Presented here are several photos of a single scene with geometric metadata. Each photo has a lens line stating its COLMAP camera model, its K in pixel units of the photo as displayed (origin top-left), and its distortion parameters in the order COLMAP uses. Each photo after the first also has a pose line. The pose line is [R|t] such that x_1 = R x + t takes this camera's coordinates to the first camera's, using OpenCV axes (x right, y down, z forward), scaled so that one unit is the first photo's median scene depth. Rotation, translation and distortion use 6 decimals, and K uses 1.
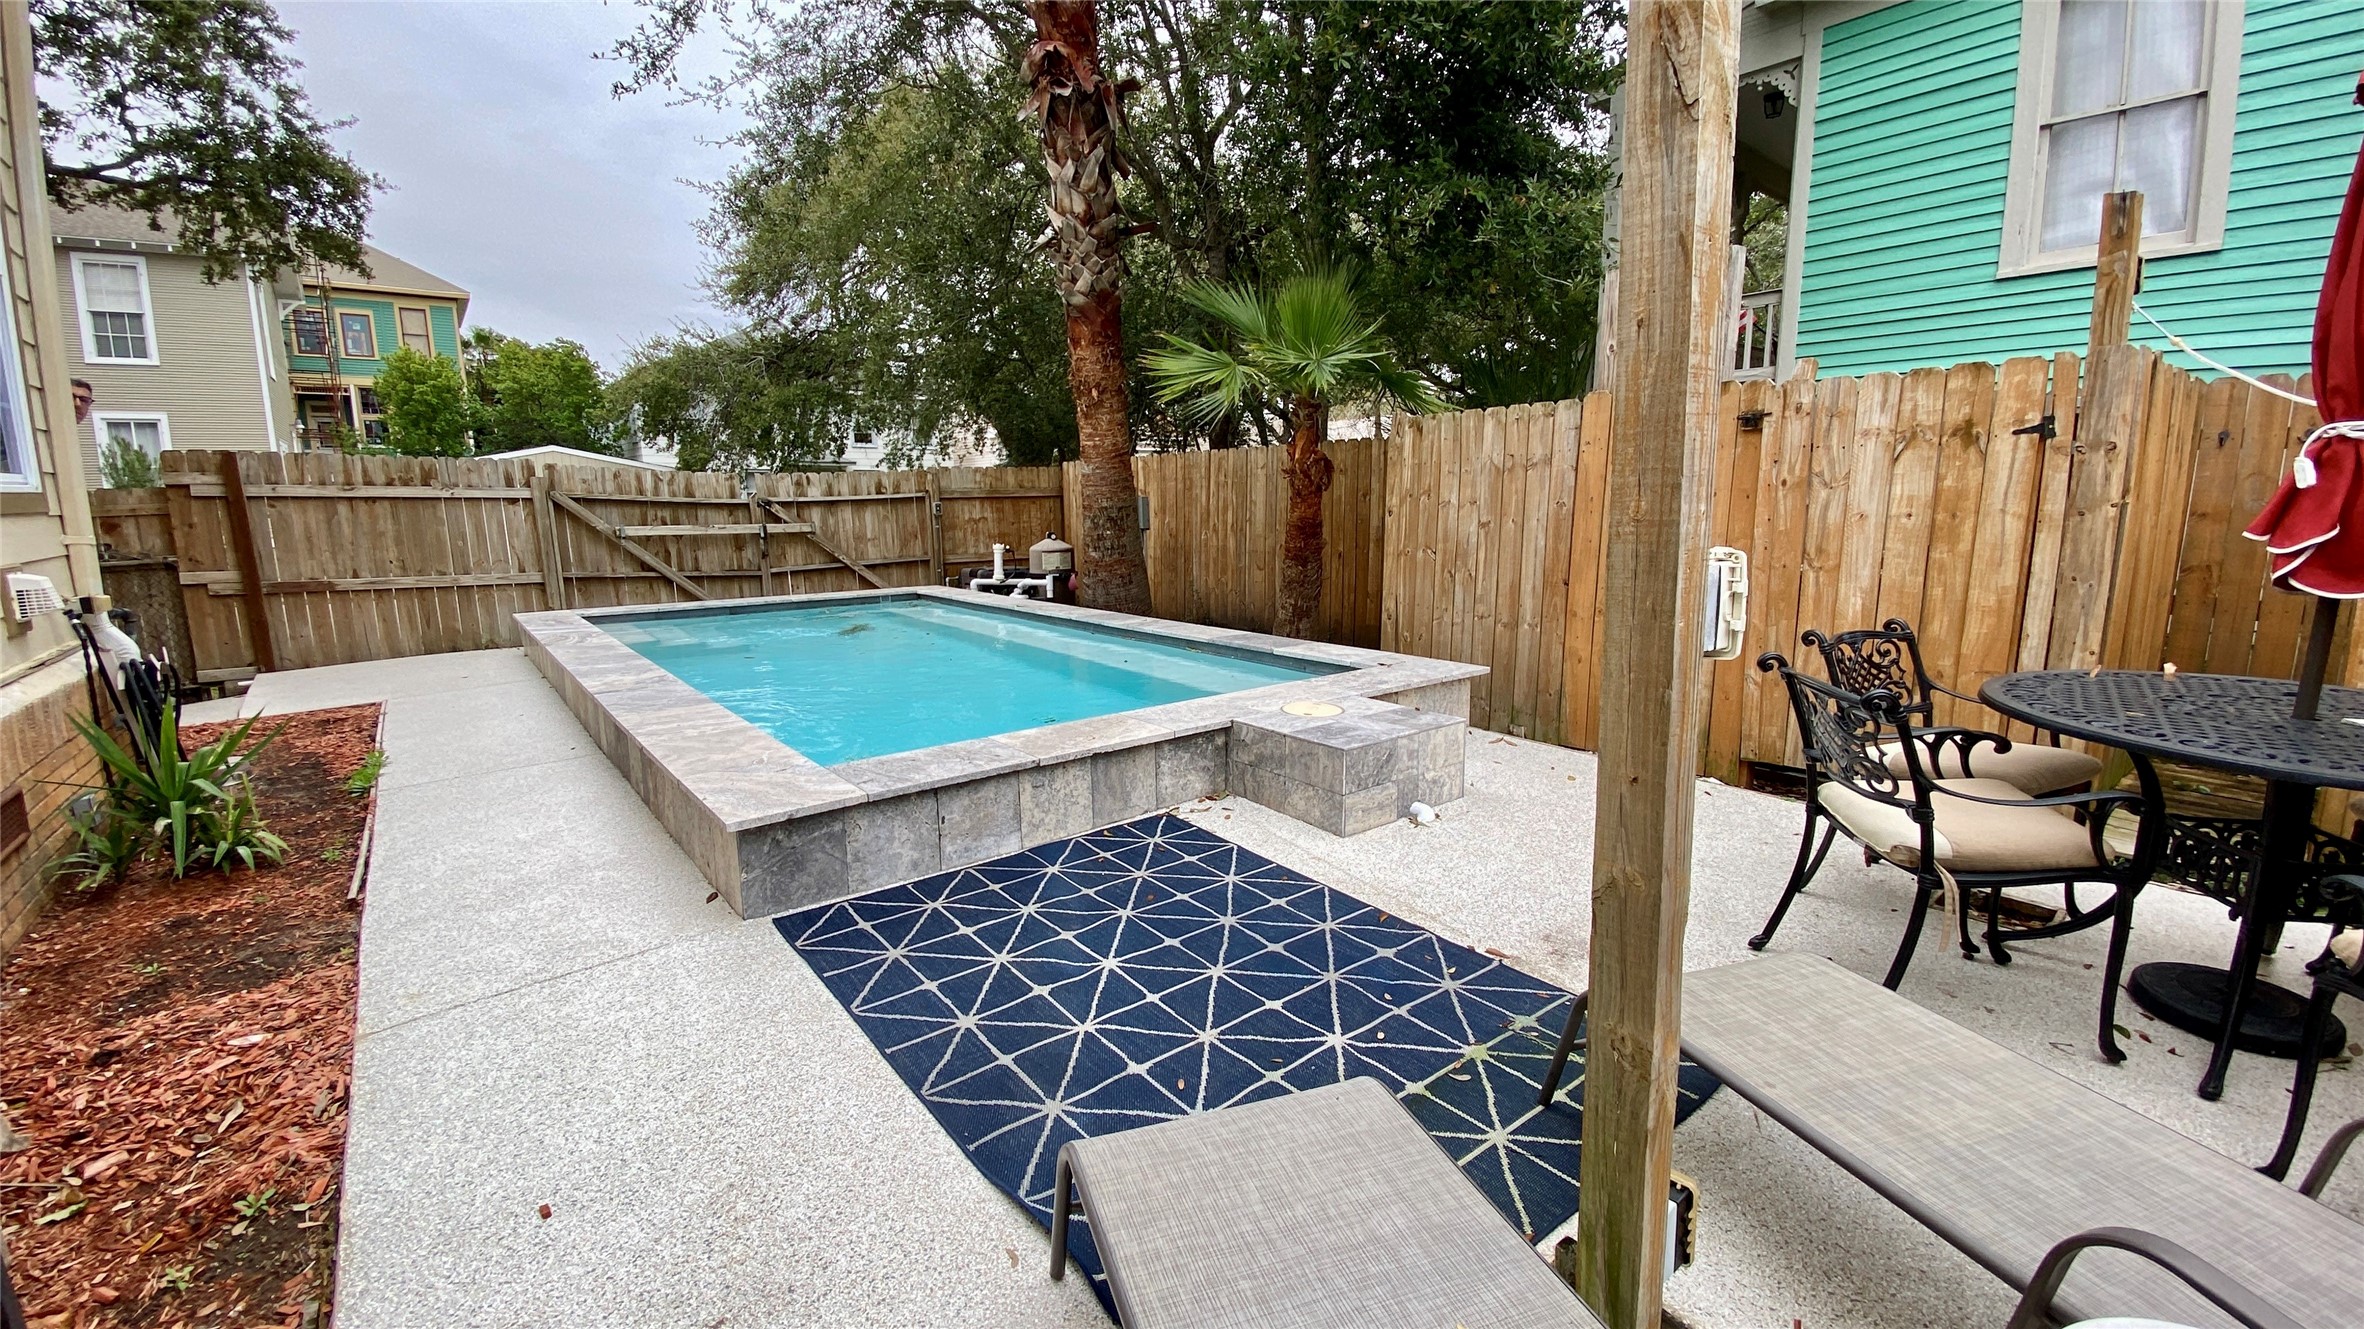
lens RADIAL K [[953.9, 0, 1190.2], [0, 953.9, 658.8], [0, 0, 1]] dist [0.000541, -0.011019]
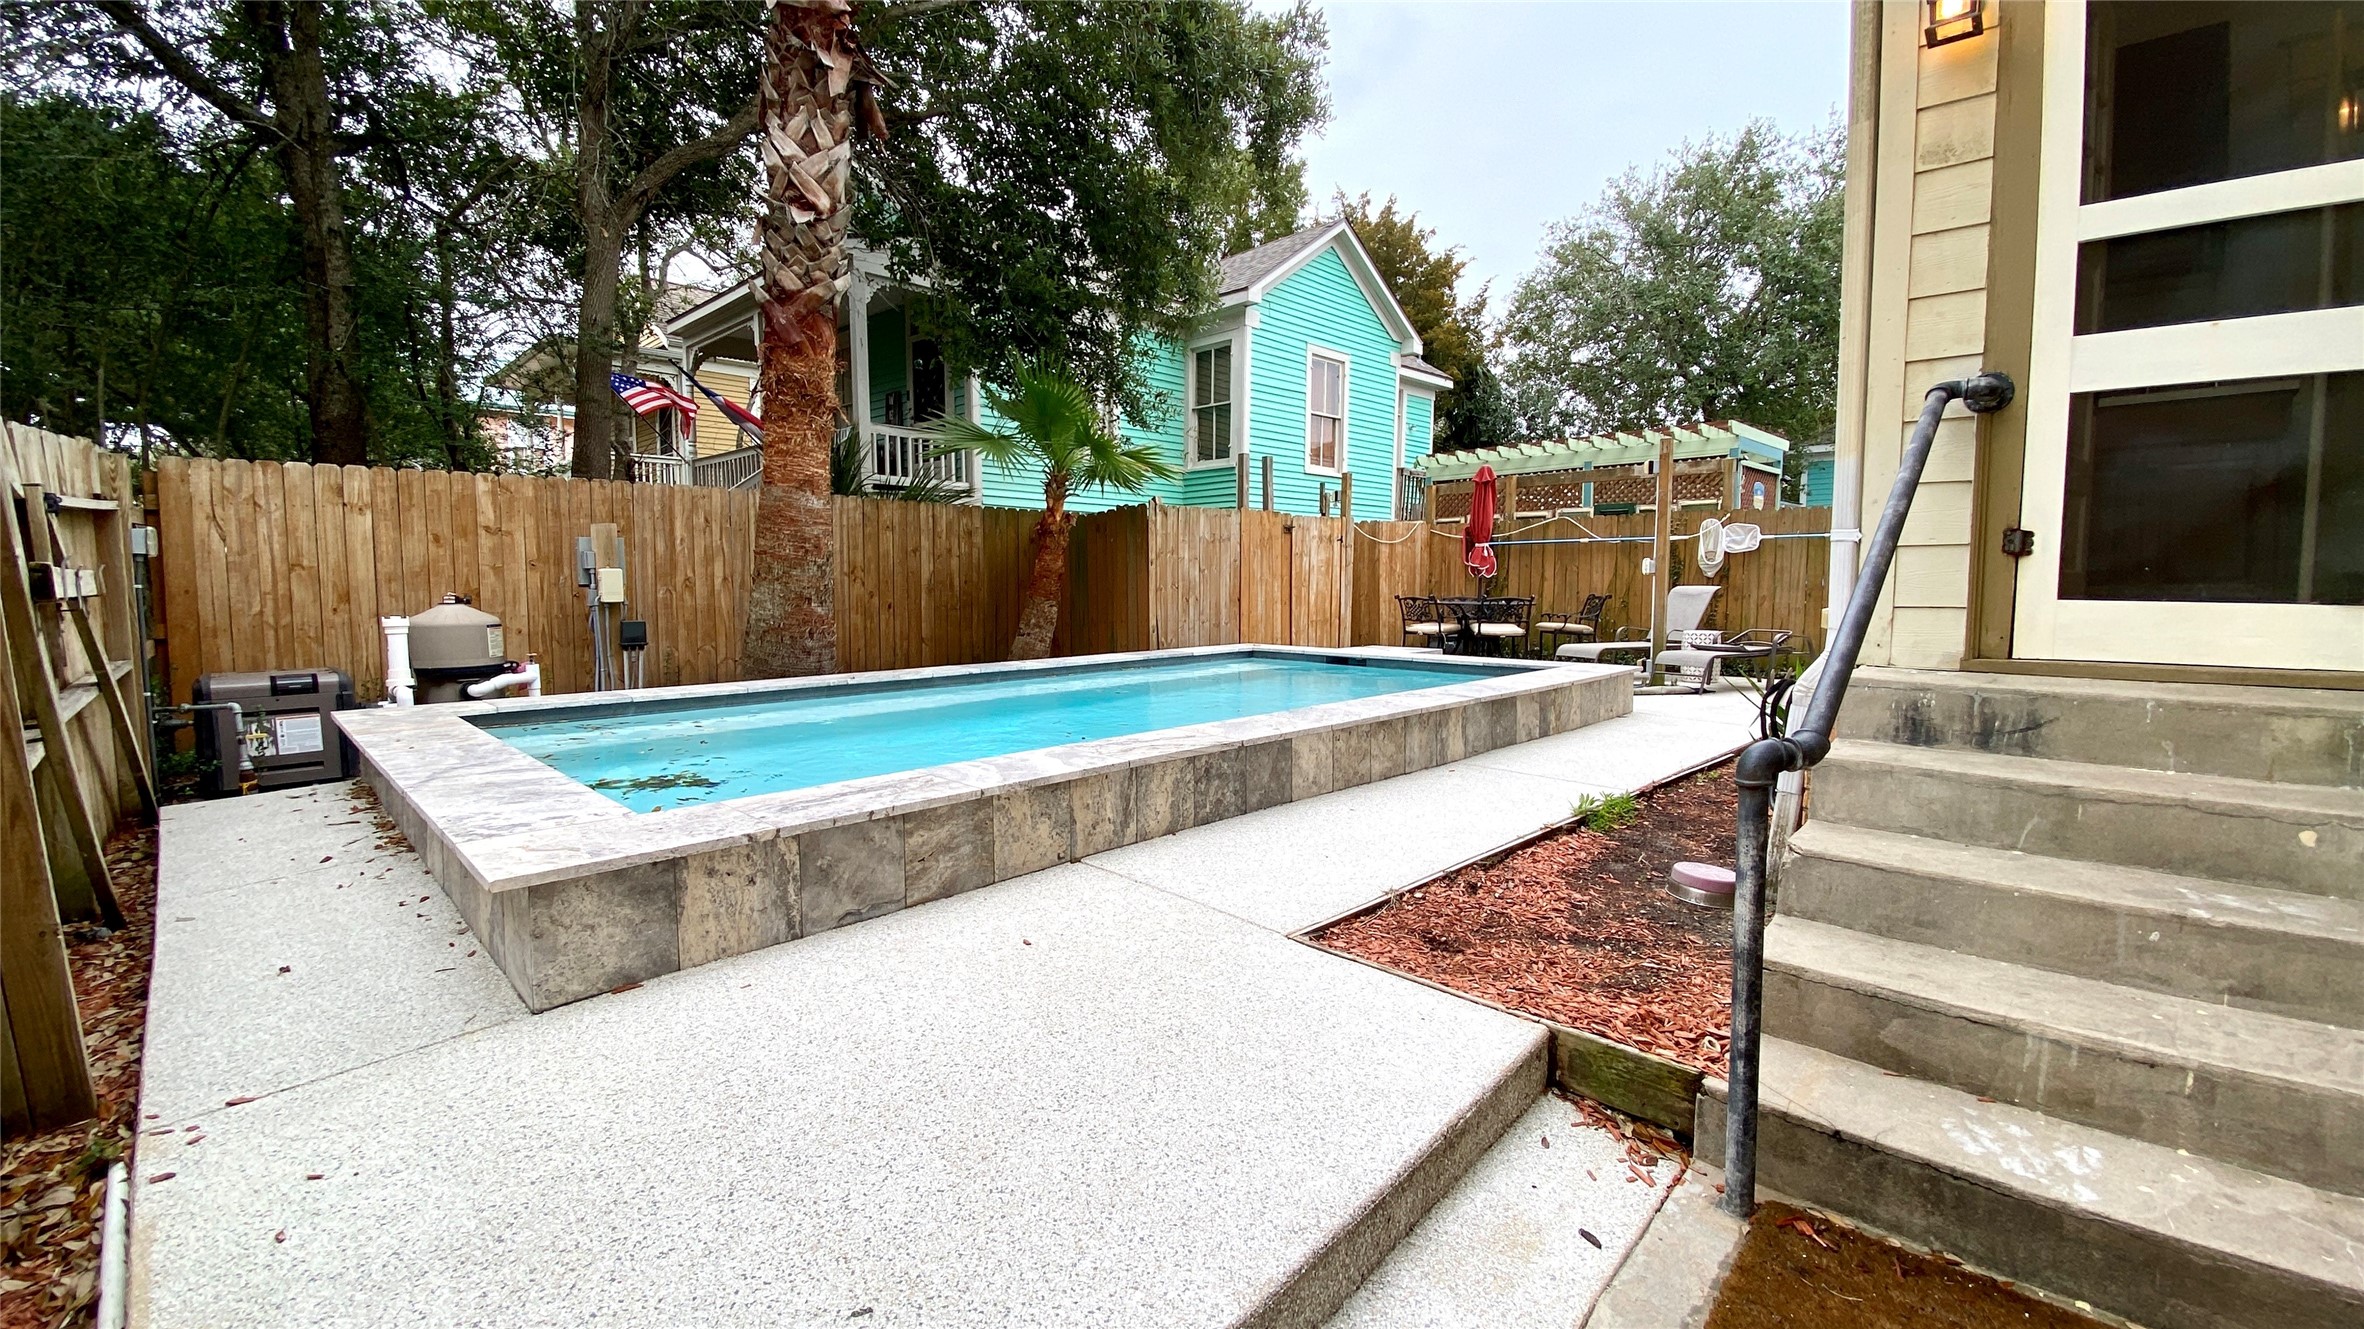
lens RADIAL K [[953.9, 0, 1183.6], [0, 953.9, 659.8], [0, 0, 1]] dist [0.000541, -0.011019]
pose [[-0.123530, -0.072449, 0.989693, -1.391726], [0.158132, 0.983150, 0.091707, -0.139870], [-0.979661, 0.167830, -0.109992, 1.200448]]
